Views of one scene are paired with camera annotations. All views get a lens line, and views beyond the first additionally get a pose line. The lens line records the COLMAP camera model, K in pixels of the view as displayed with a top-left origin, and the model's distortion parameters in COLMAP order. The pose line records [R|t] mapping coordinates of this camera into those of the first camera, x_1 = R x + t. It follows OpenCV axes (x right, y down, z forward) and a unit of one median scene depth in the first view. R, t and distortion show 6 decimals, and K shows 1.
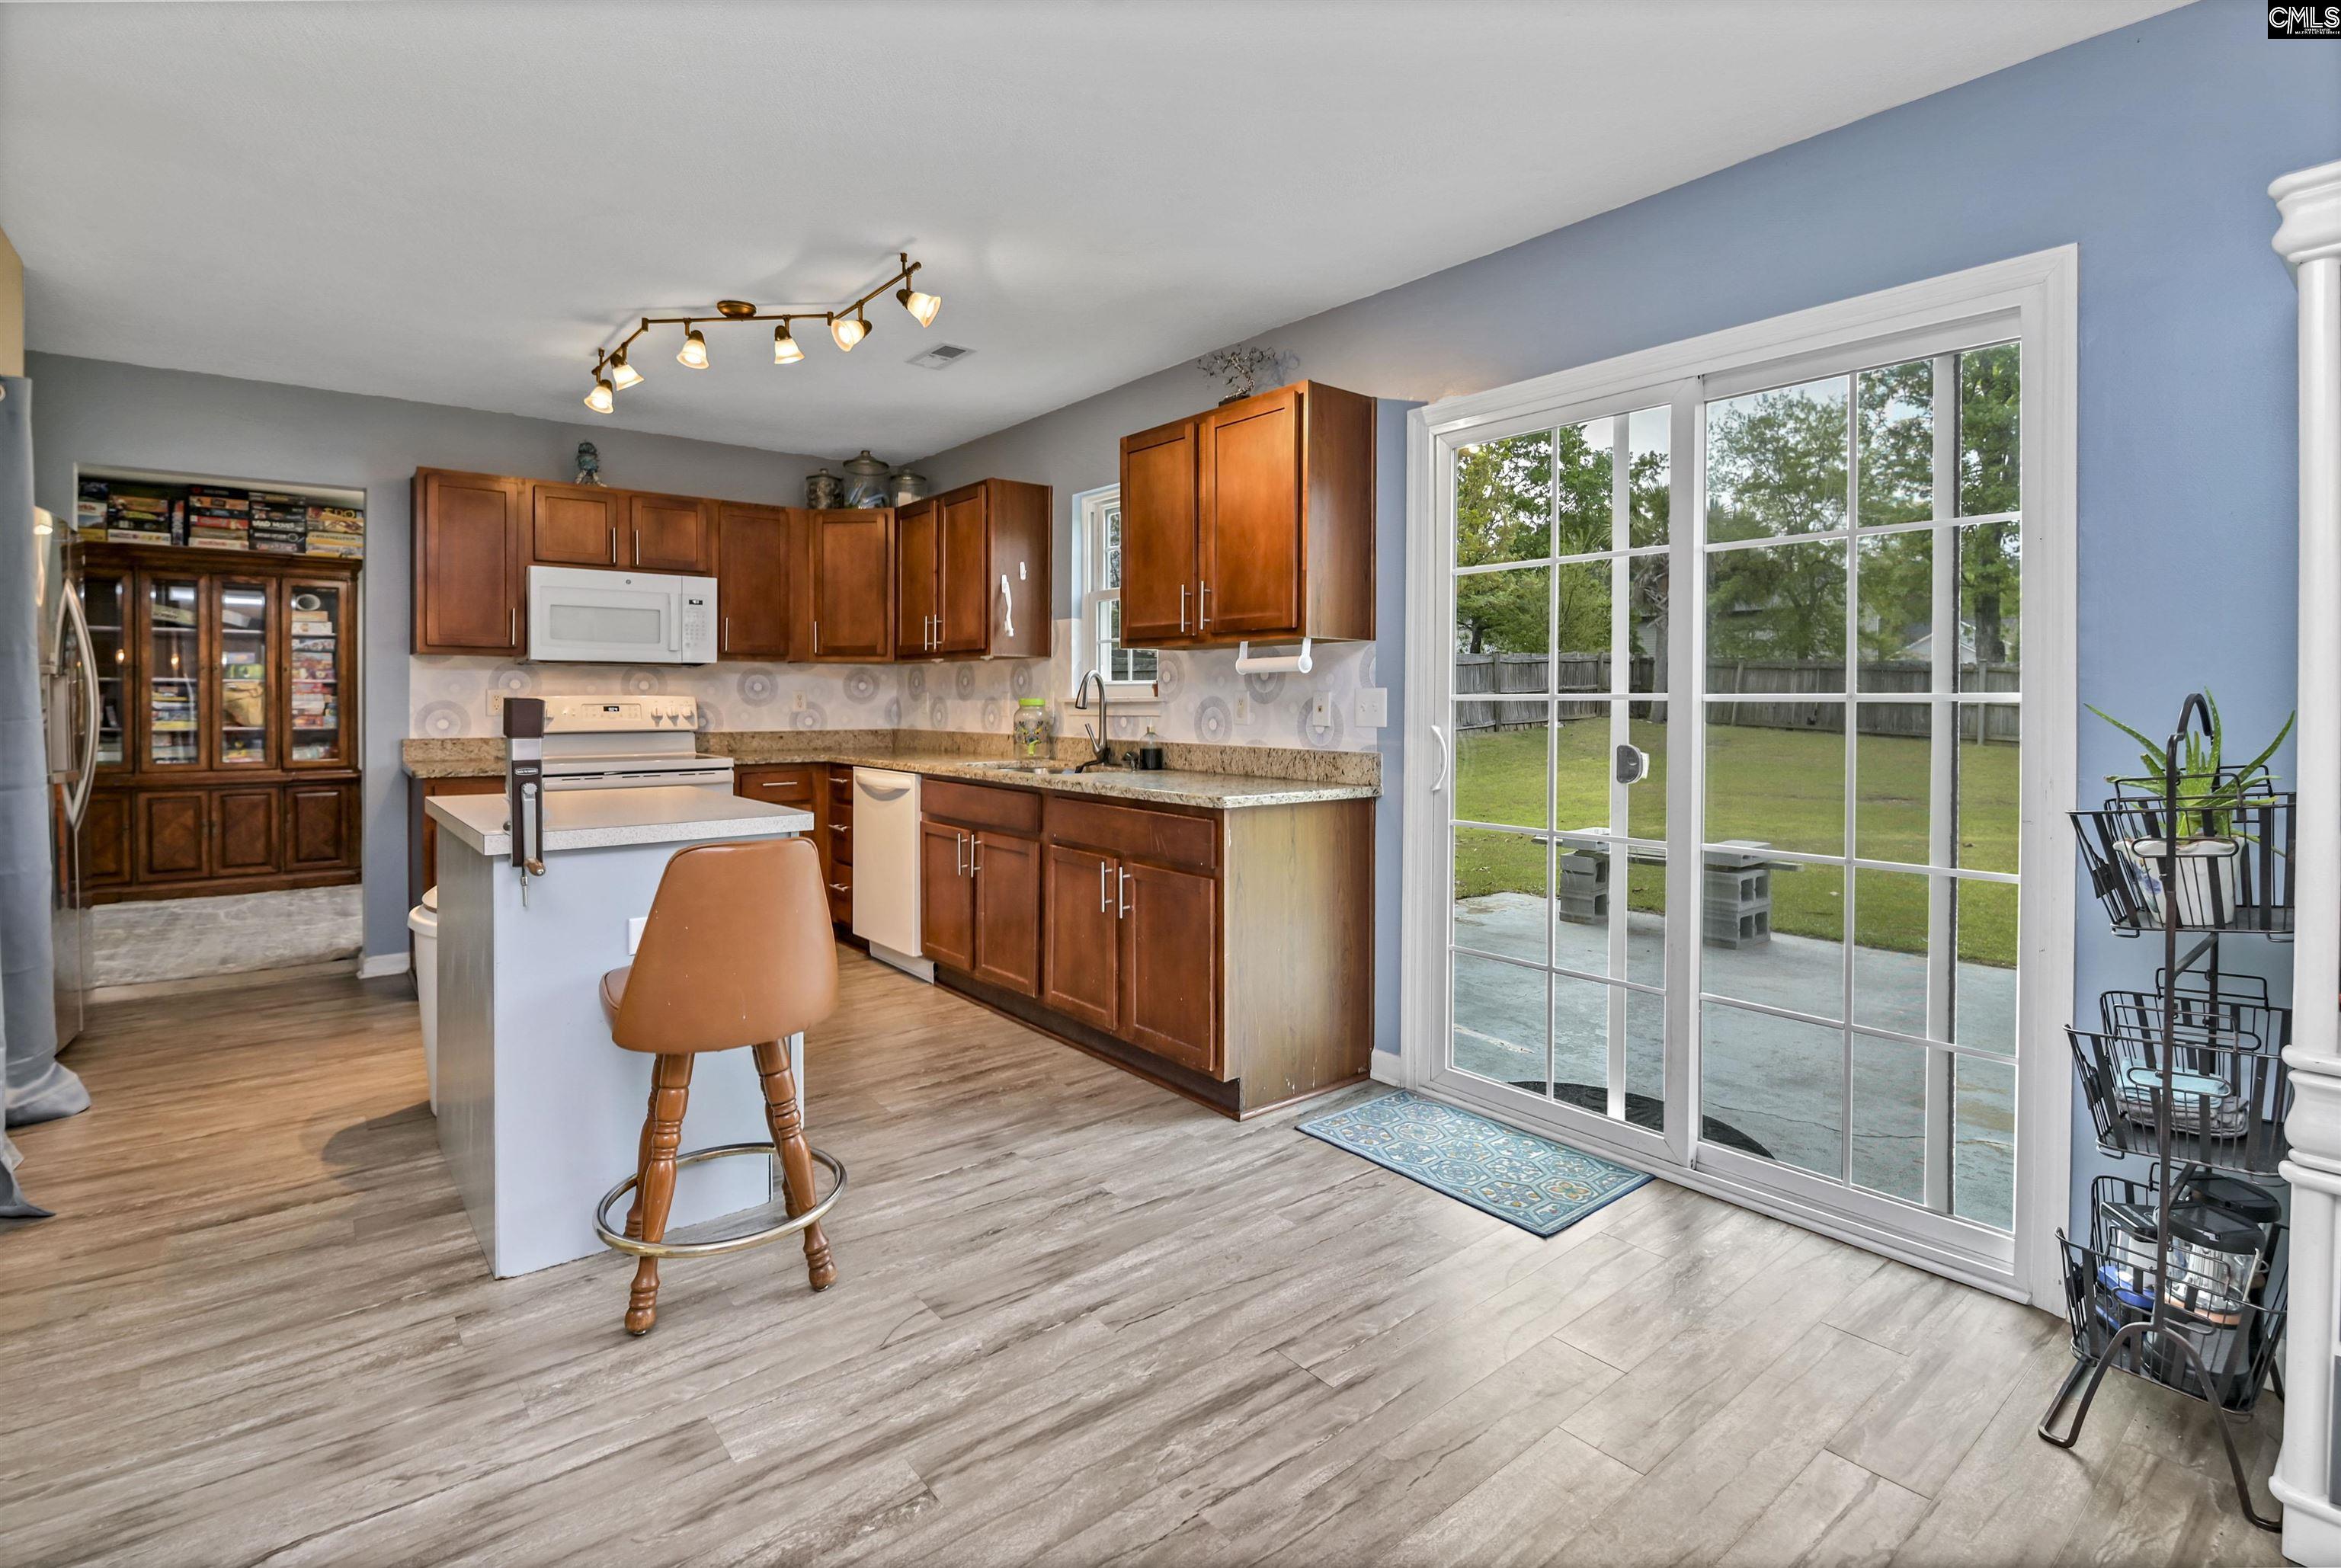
lens RADIAL K [[1143.7, 0, 1226.6], [0, 1143.7, 703.4], [0, 0, 1]] dist [-0.003418, -0.001269]
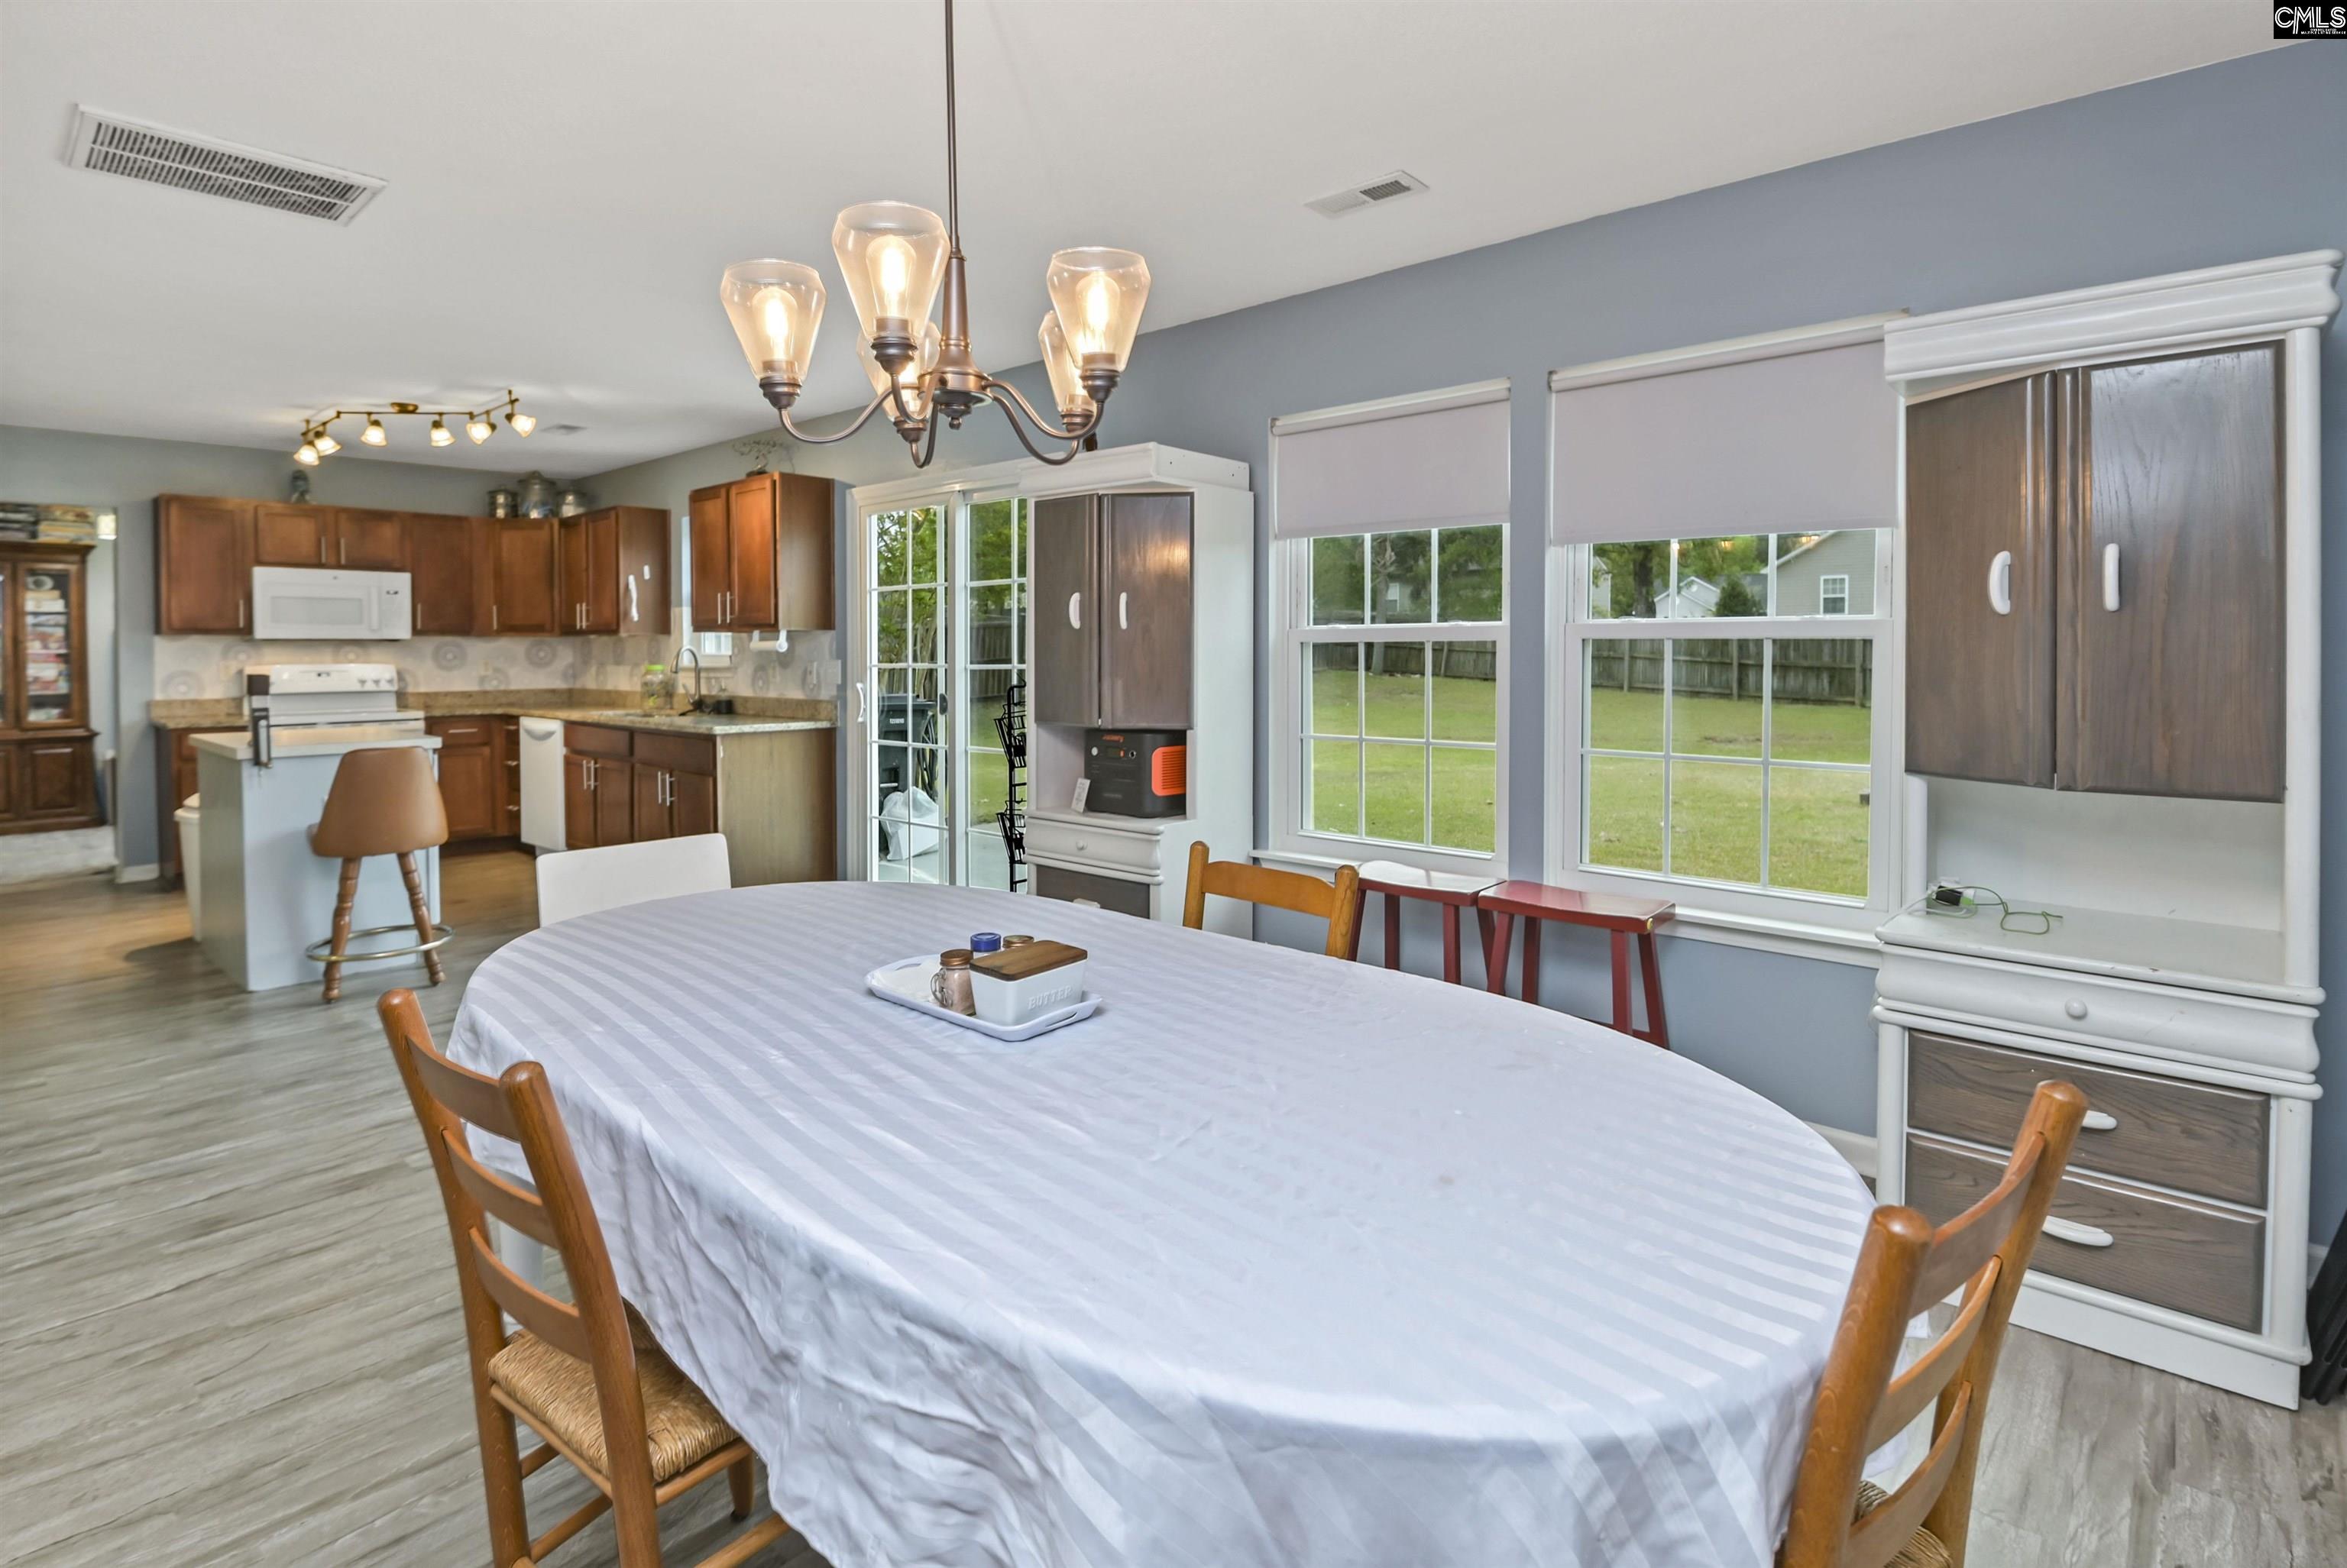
lens RADIAL K [[1159.3, 0, 1215.9], [0, 1159.3, 675.9], [0, 0, 1]] dist [-0.022835, -0.000061]
pose [[0.987551, -0.009418, 0.157014, 0.269164], [0.006845, 0.999833, 0.016922, -0.009787], [-0.157147, -0.015637, 0.987451, -0.459159]]
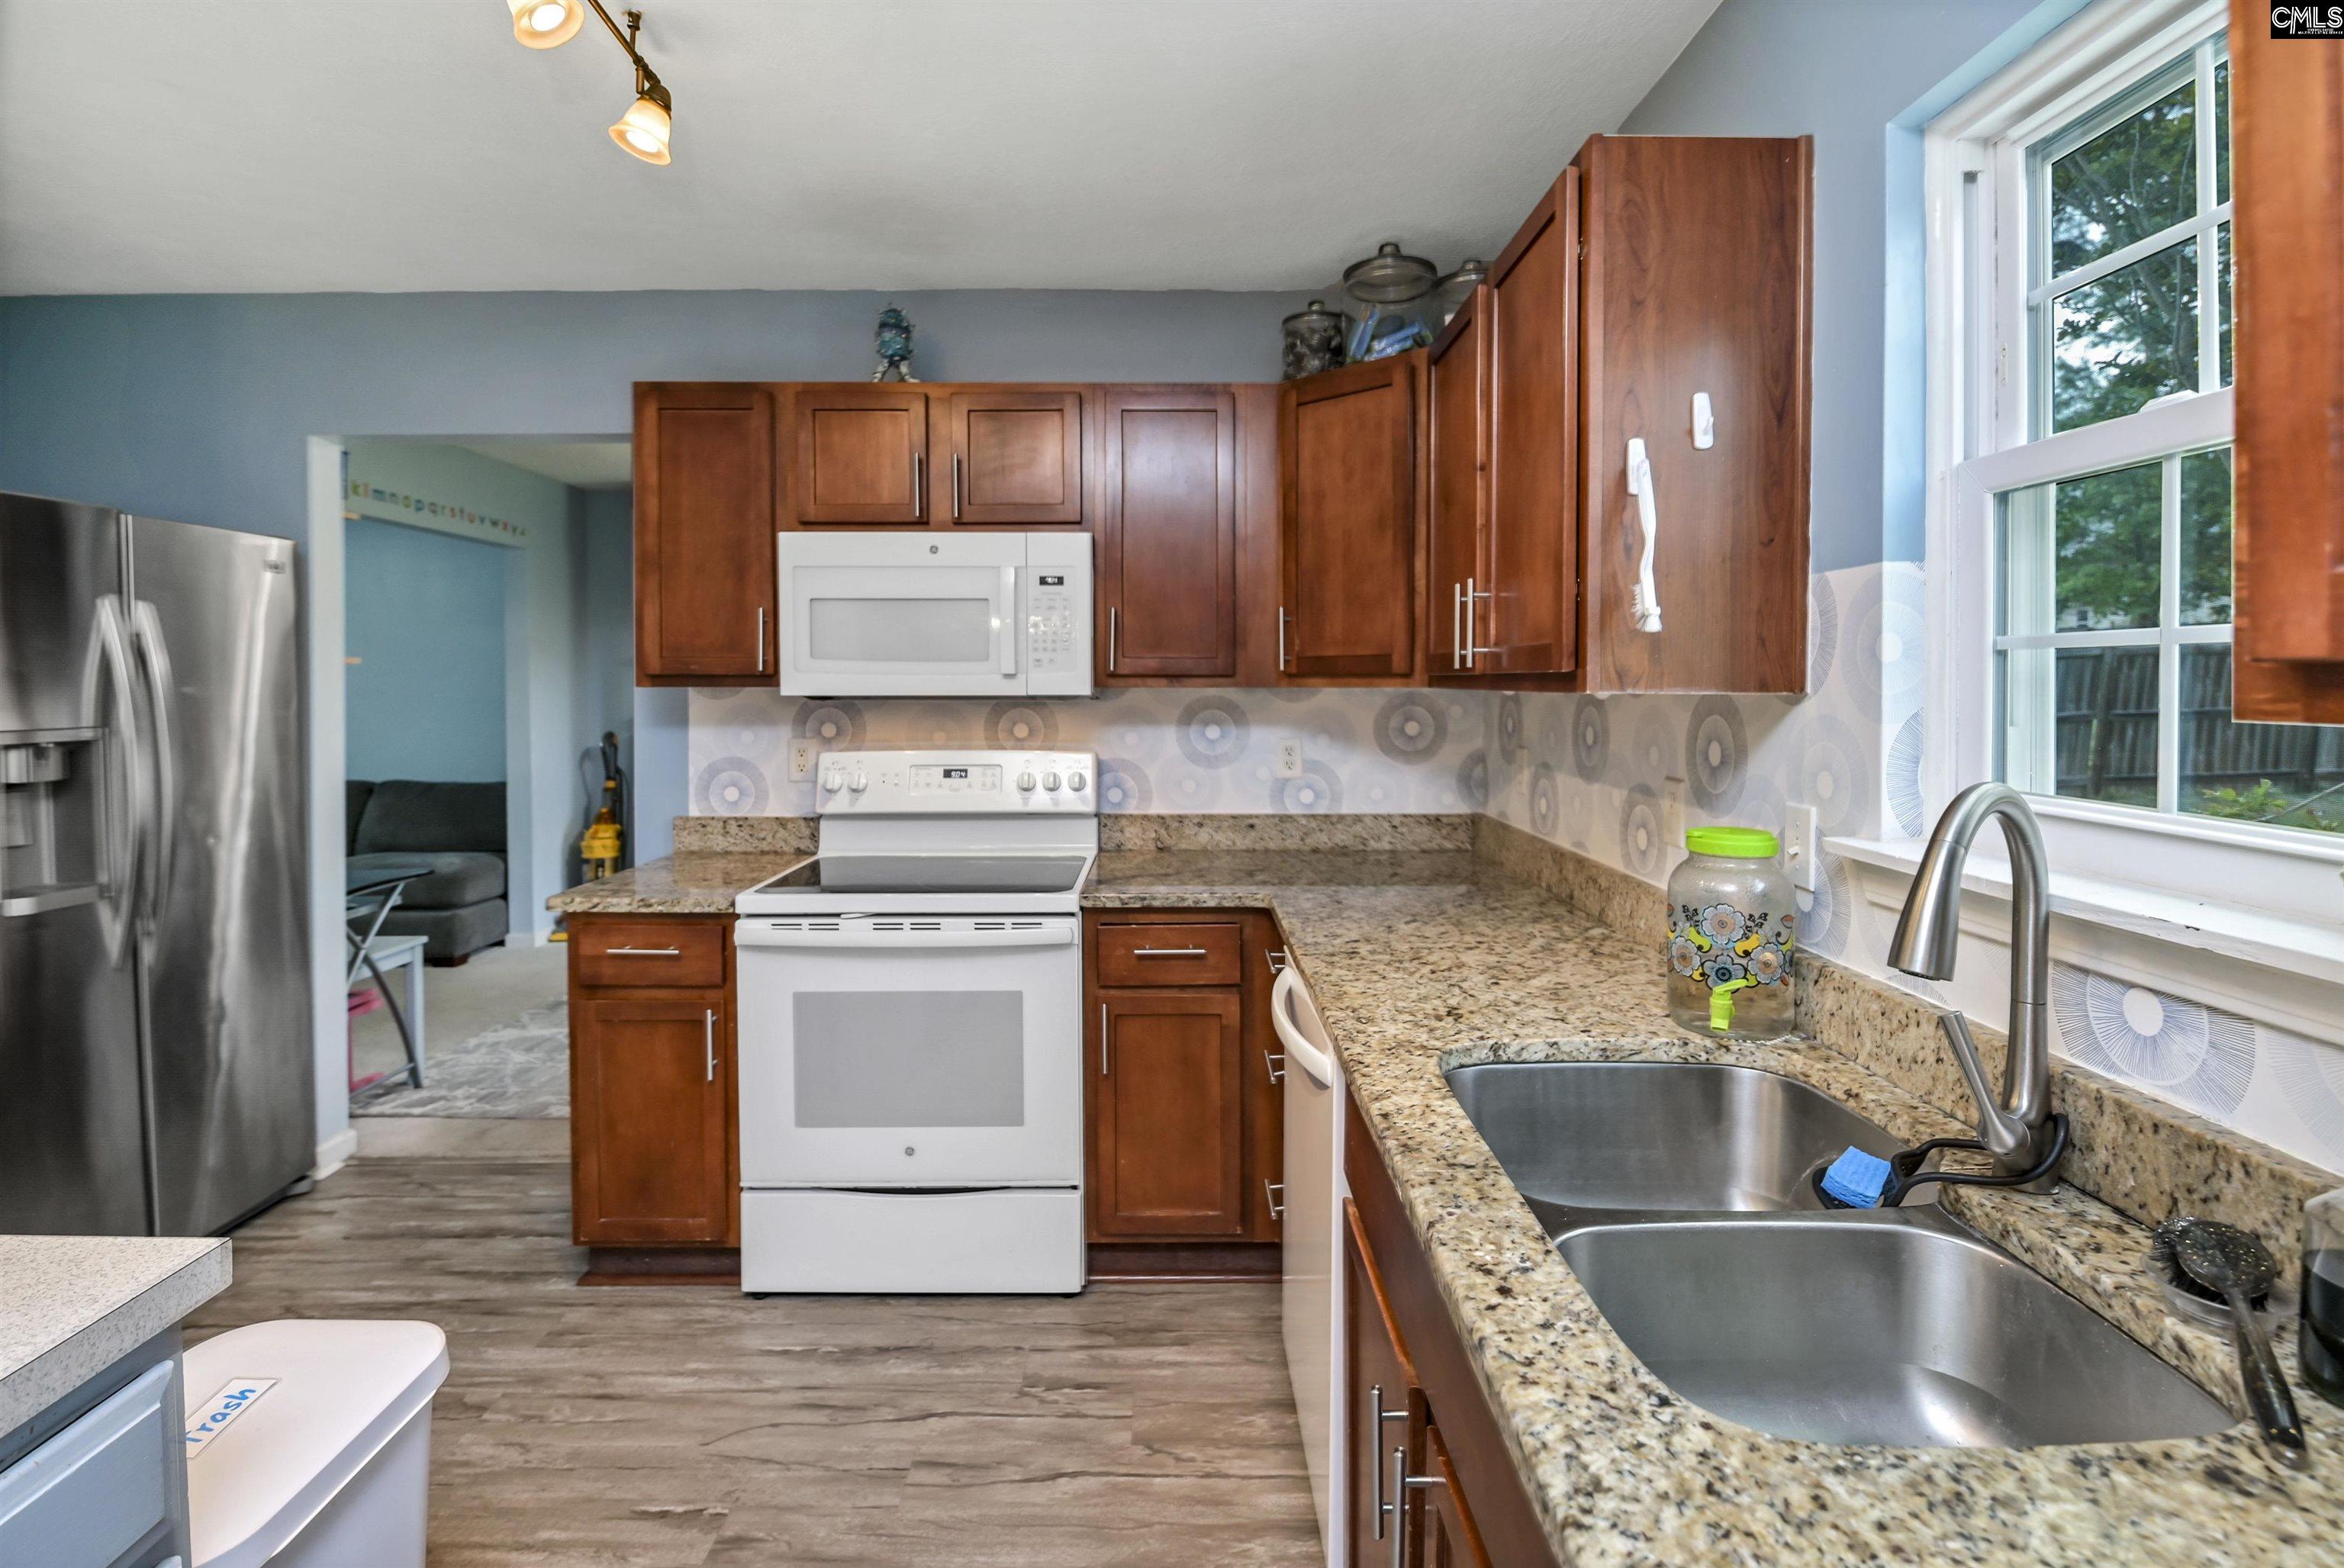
lens RADIAL K [[1226.7, 0, 1120.3], [0, 1226.7, 702.8], [0, 0, 1]] dist [0.000835, -0.013392]
pose [[0.763902, 0.008363, -0.645279, -0.080185], [-0.001345, 0.999934, 0.011368, -0.040793], [0.645331, -0.007816, 0.763863, 0.620416]]
